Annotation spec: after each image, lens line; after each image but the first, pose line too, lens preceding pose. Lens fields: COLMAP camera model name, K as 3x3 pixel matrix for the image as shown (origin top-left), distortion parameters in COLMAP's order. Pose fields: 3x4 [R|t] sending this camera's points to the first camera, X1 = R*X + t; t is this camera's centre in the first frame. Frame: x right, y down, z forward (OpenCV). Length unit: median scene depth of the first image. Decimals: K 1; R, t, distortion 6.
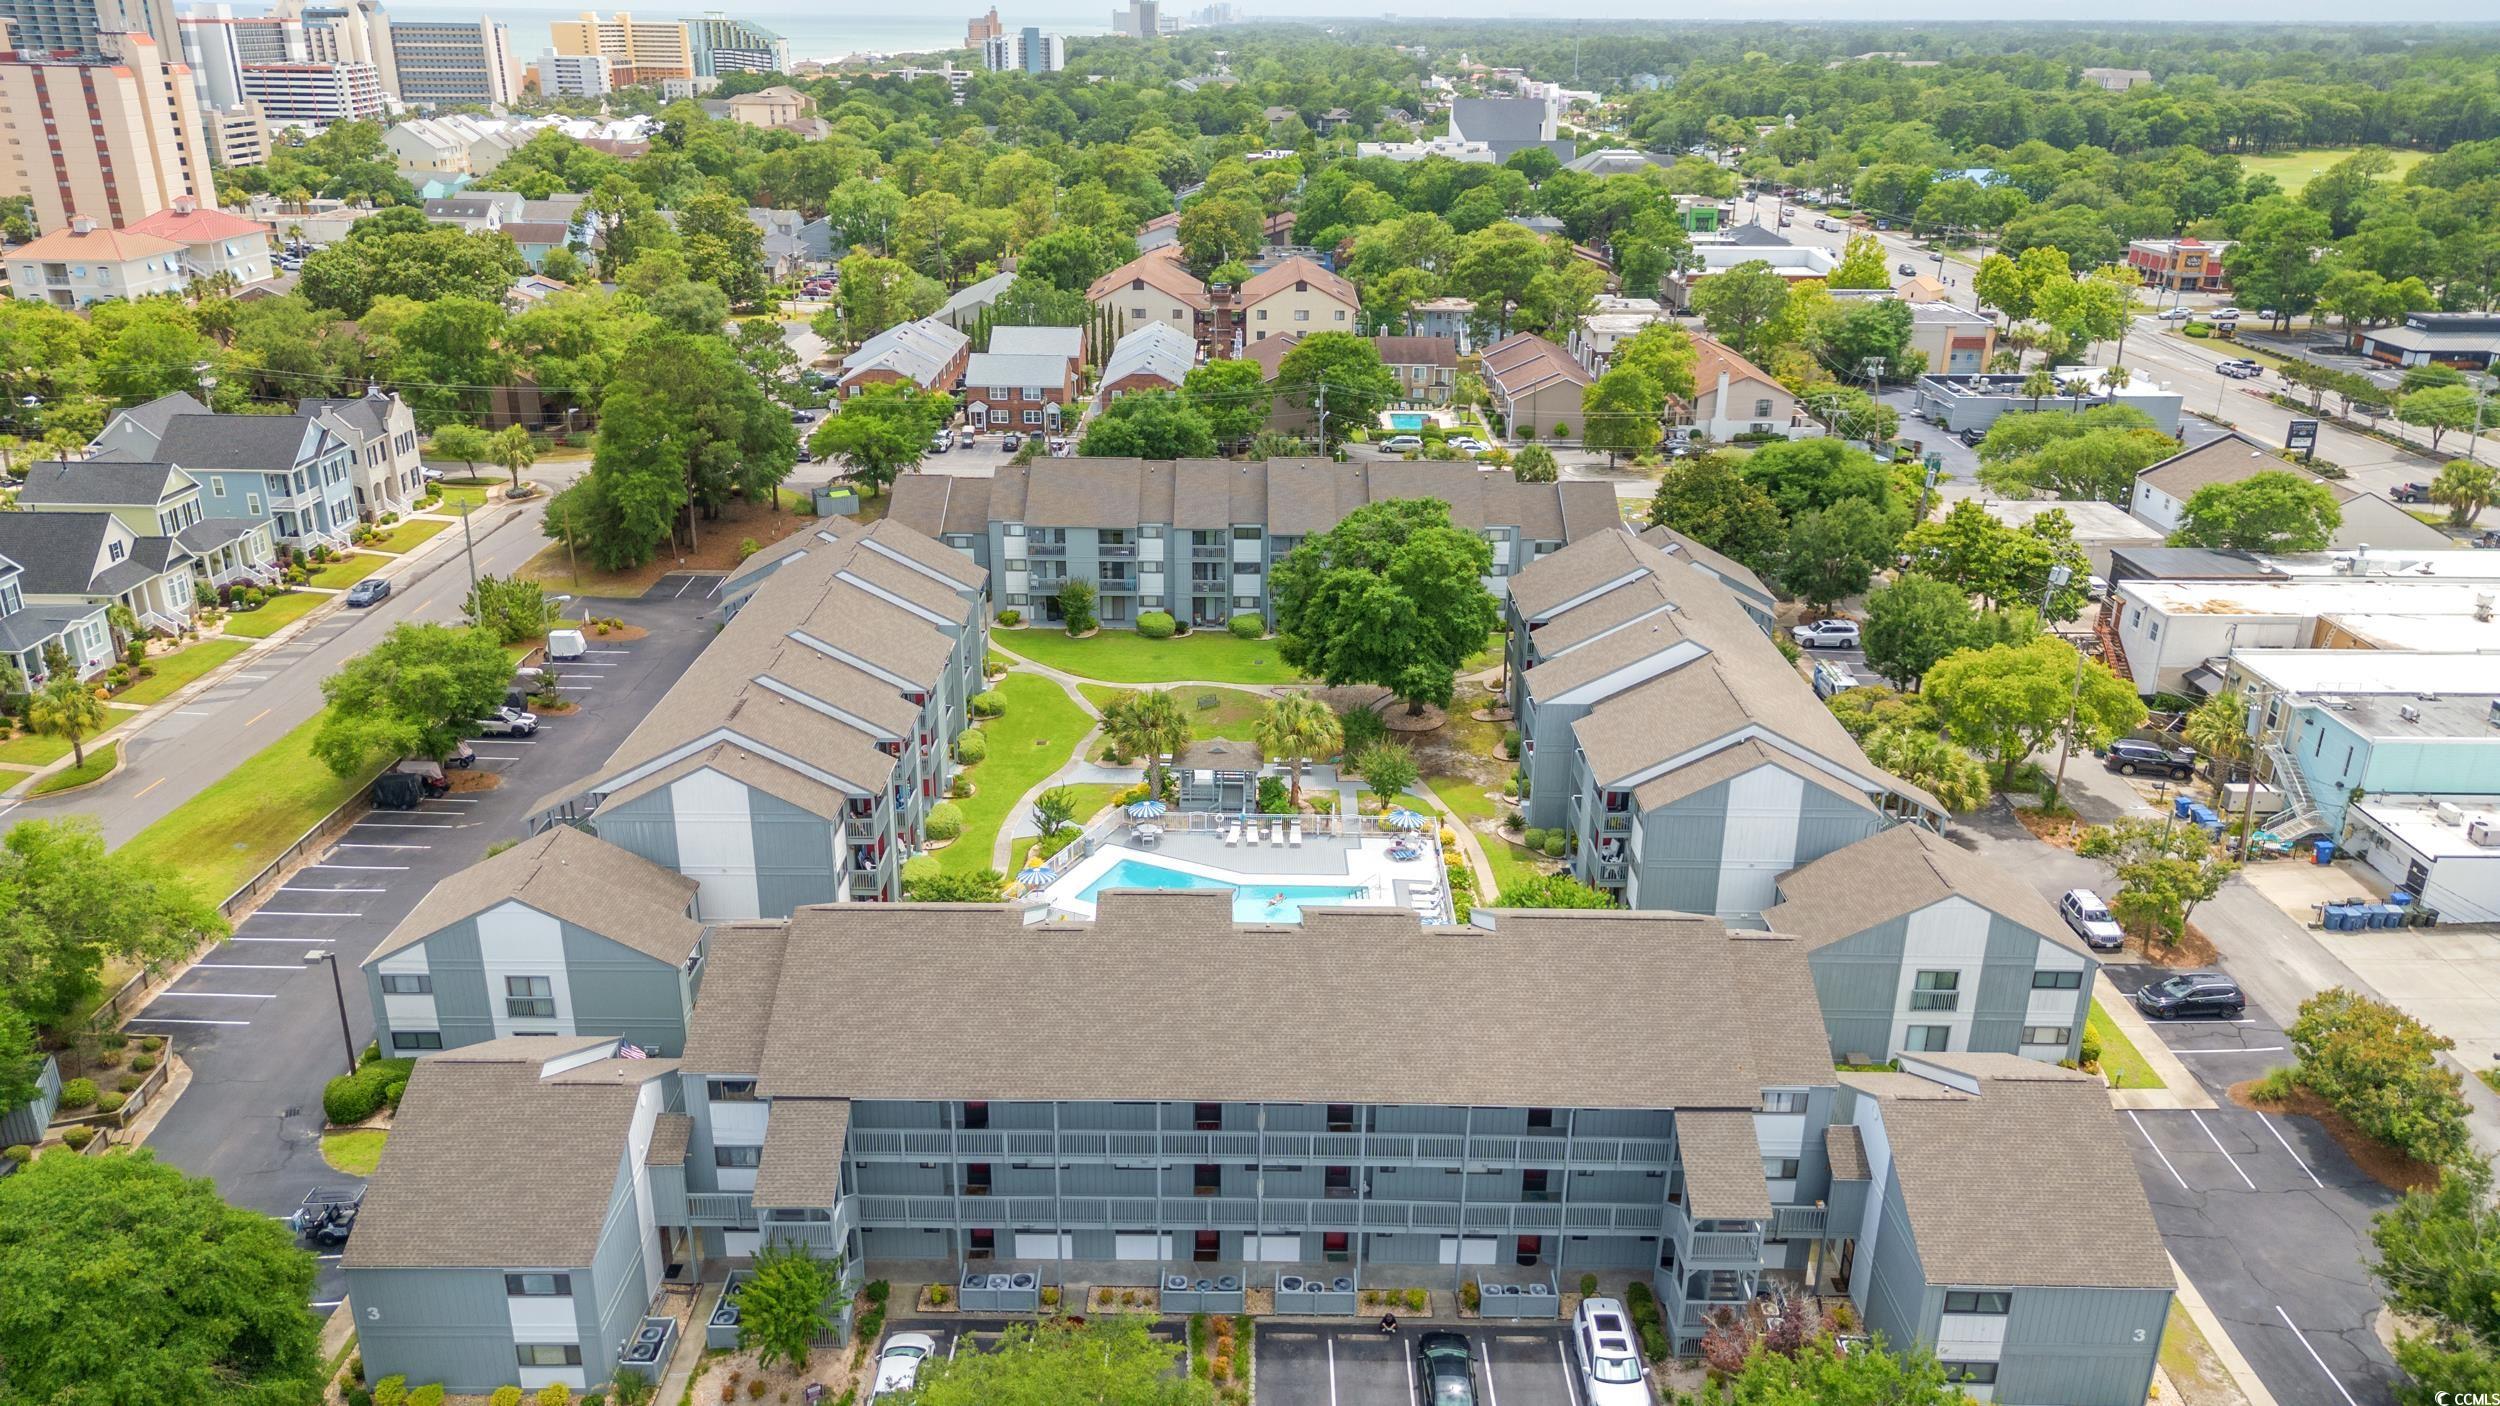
lens RADIAL K [[1701.8, 0, 1250.0], [0, 1701.8, 703.0], [0, 0, 1]] dist [0.073293, -0.063206]
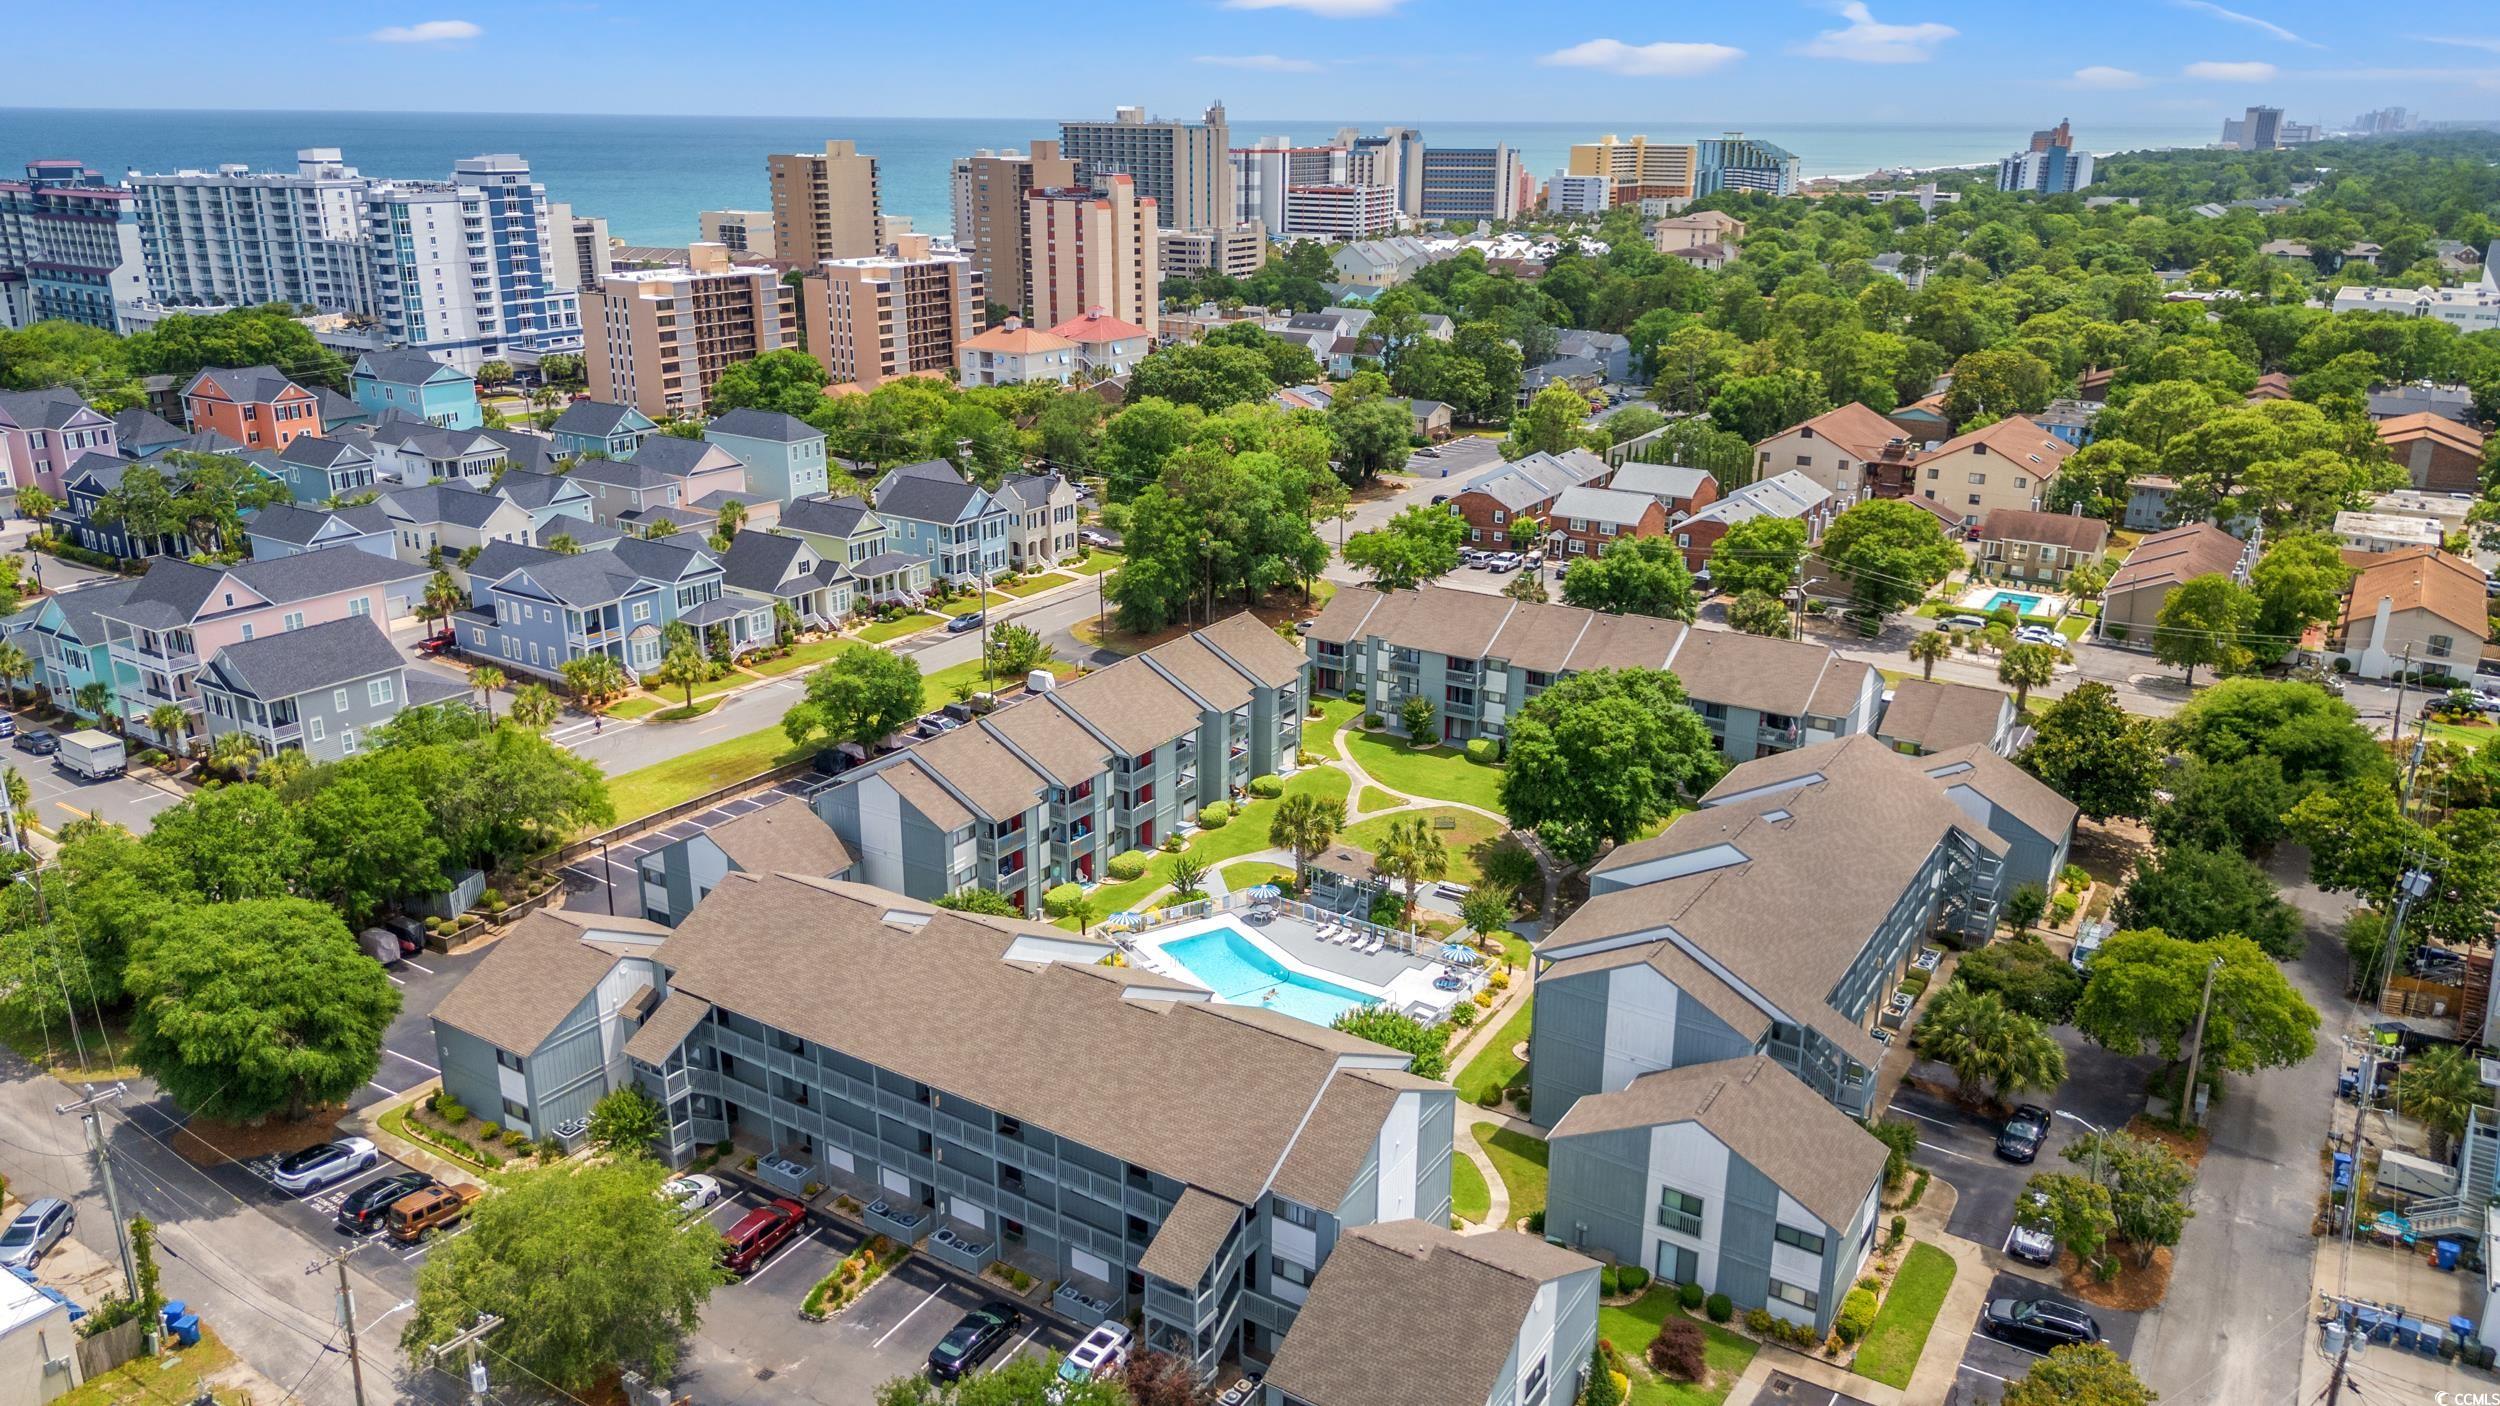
lens RADIAL K [[1701.8, 0, 1250.0], [0, 1701.8, 703.0], [0, 0, 1]] dist [0.073293, -0.063206]
pose [[0.850514, 0.166170, -0.499013, 0.322240], [-0.195163, 0.980752, -0.006046, -0.036293], [0.488403, 0.102531, 0.866573, -0.017267]]
